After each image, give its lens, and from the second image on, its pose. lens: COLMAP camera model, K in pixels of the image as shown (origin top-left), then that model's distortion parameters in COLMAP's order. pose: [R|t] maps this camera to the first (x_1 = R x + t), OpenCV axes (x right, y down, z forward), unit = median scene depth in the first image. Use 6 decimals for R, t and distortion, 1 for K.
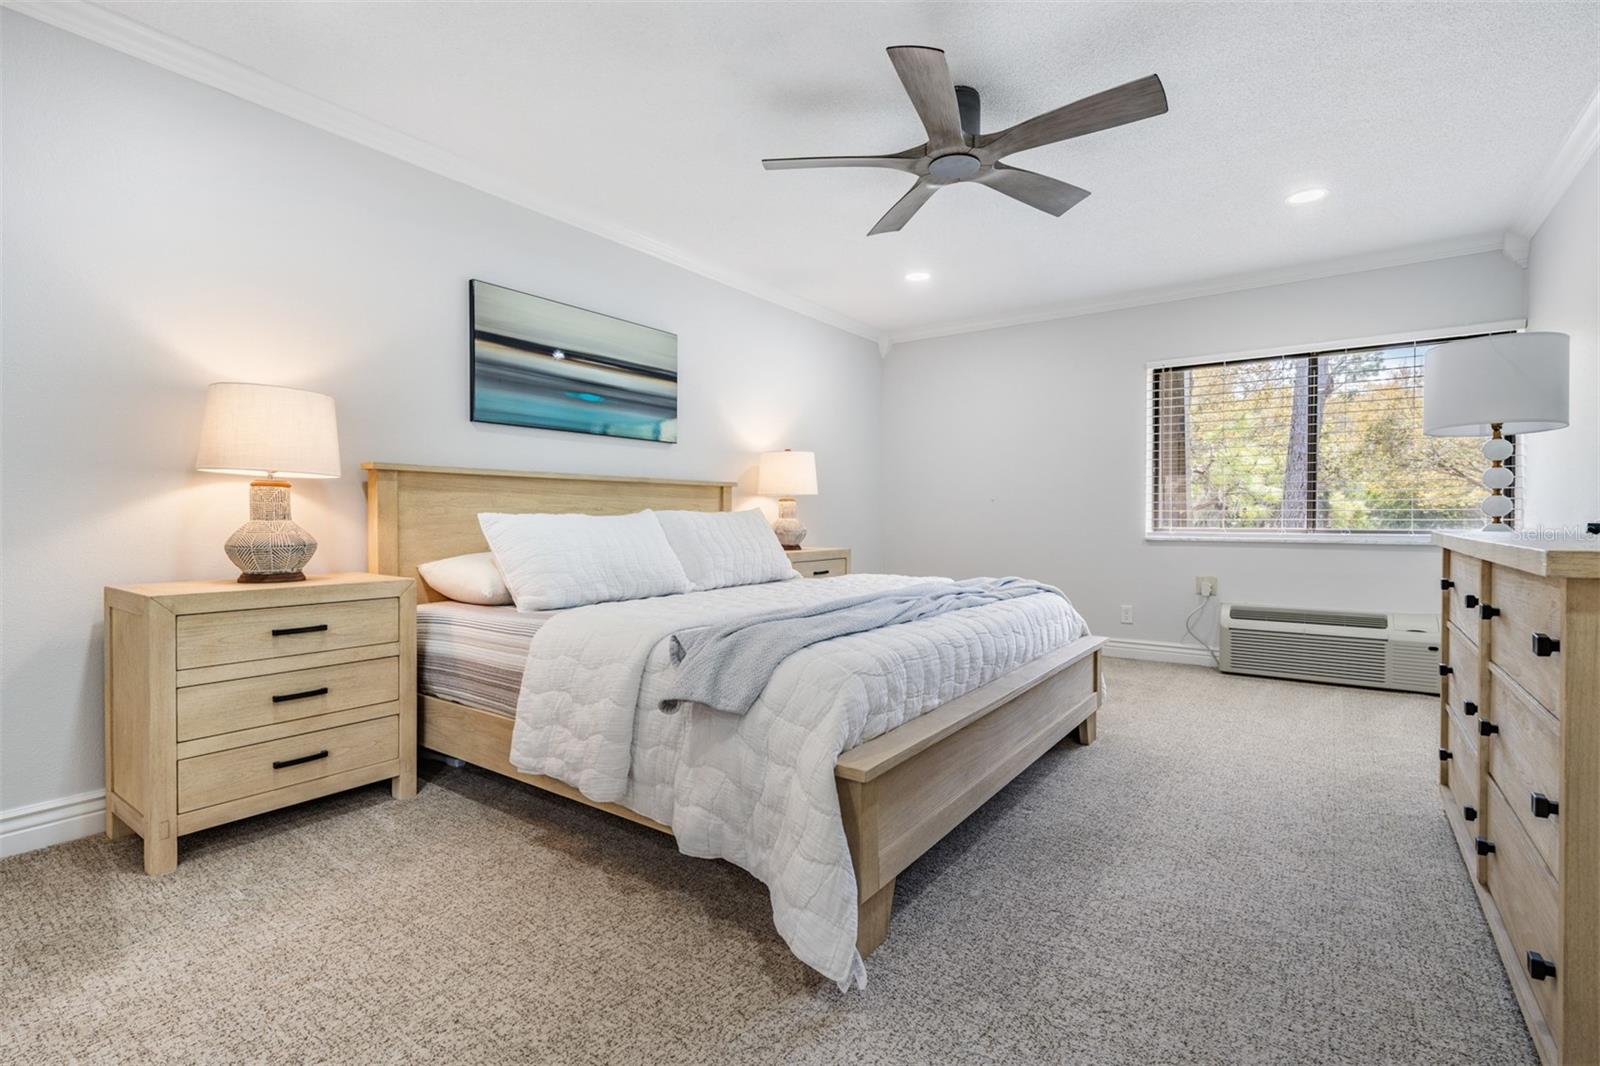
lens RADIAL K [[782.7, 0, 799.0], [0, 782.7, 514.9], [0, 0, 1]] dist [0.001877, 0.000233]
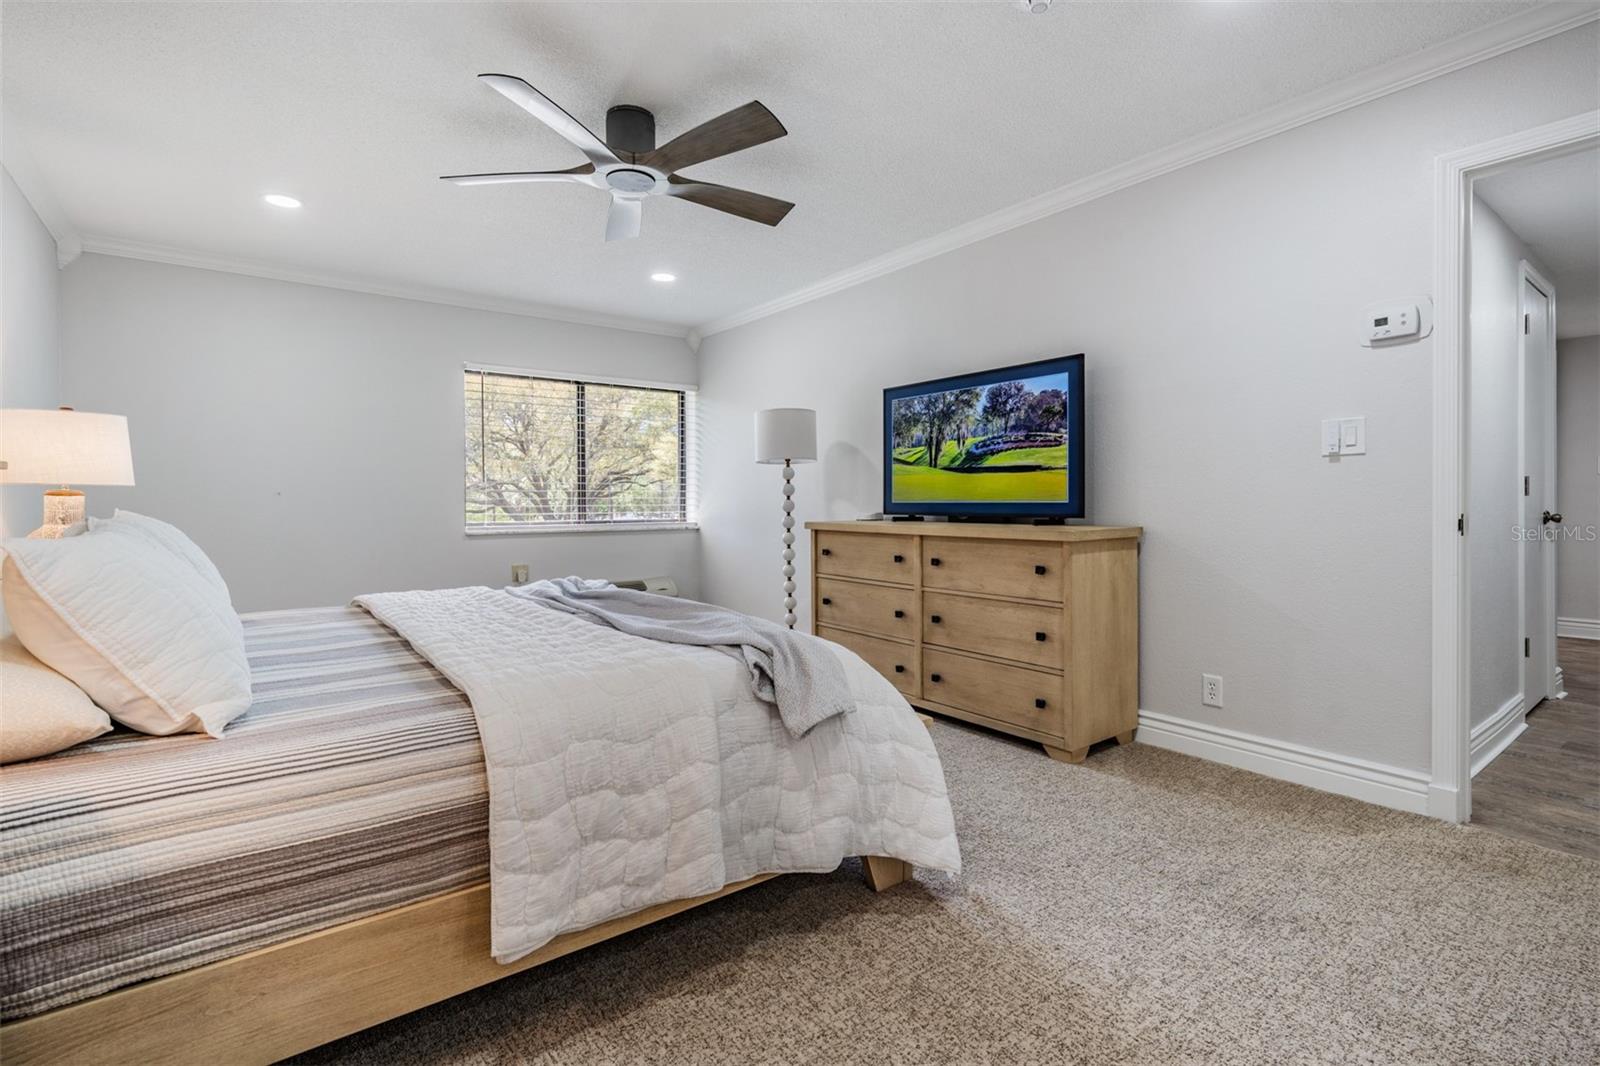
lens RADIAL K [[782.7, 0, 799.0], [0, 782.7, 514.9], [0, 0, 1]] dist [0.001877, 0.000233]
pose [[0.249173, -0.016650, 0.968316, -0.870612], [0.000852, 0.999856, 0.016974, -0.025403], [-0.968459, -0.003405, 0.249151, 0.629647]]
